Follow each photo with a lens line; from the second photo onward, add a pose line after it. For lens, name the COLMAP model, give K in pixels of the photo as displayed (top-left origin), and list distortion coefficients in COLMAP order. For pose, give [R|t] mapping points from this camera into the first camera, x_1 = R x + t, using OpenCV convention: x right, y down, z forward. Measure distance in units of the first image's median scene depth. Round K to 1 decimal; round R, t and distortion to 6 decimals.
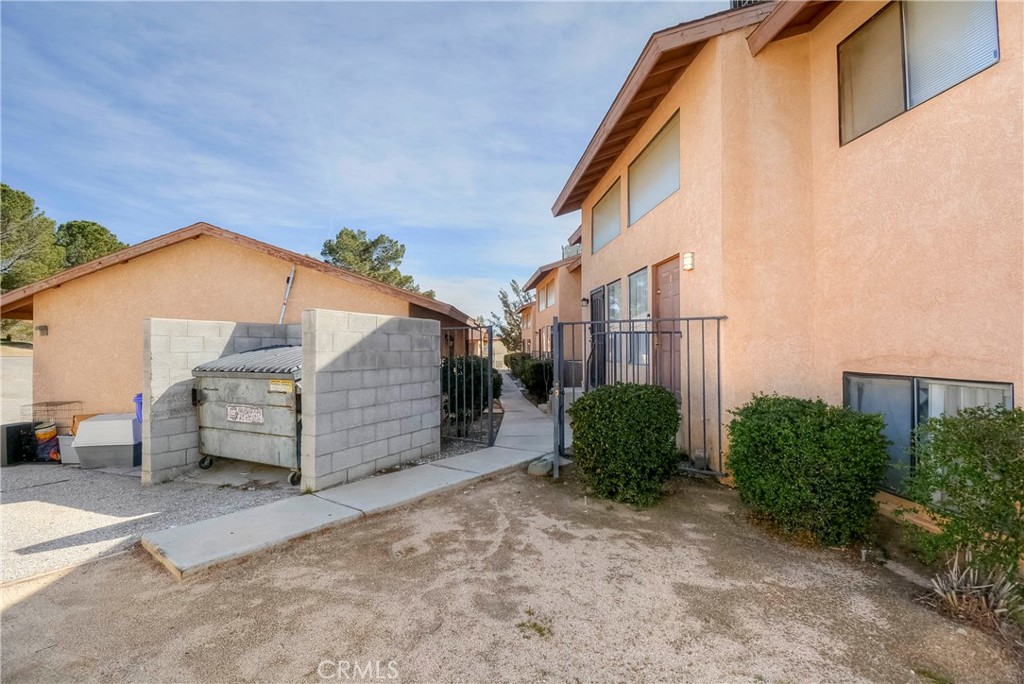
lens RADIAL K [[476.6, 0, 512.3], [0, 476.6, 340.0], [0, 0, 1]] dist [0.011378, -0.019065]
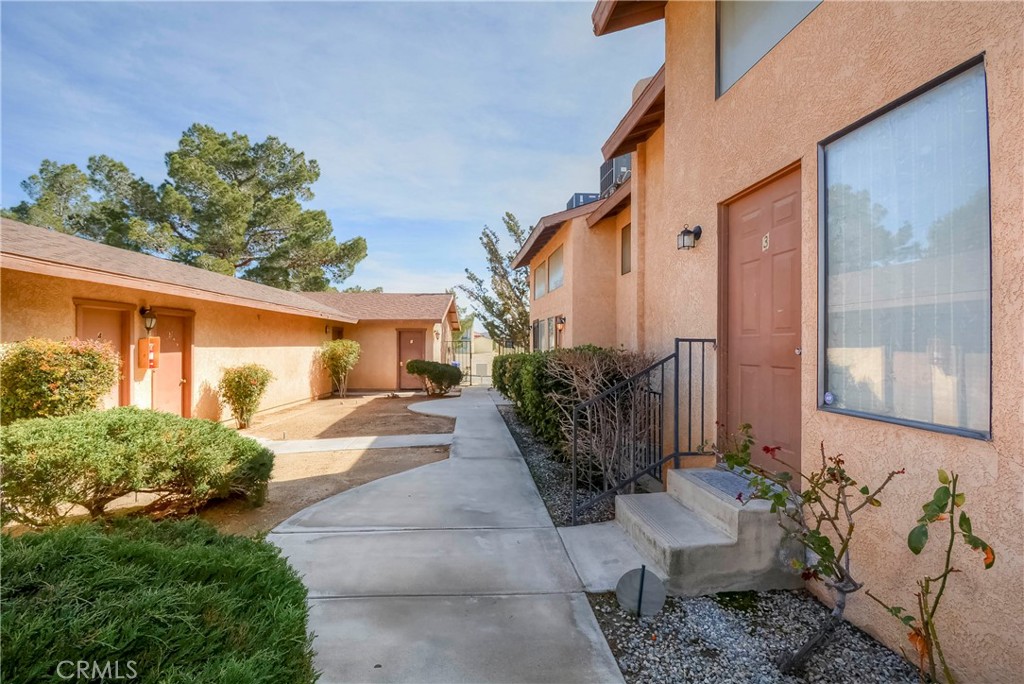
lens RADIAL K [[476.6, 0, 509.8], [0, 476.6, 341.3], [0, 0, 1]] dist [0.011378, -0.019065]
pose [[0.999647, 0.009334, 0.024880, -0.008695], [-0.009409, 0.999952, 0.002906, 0.013139], [-0.024852, -0.003139, 0.999686, 0.476742]]
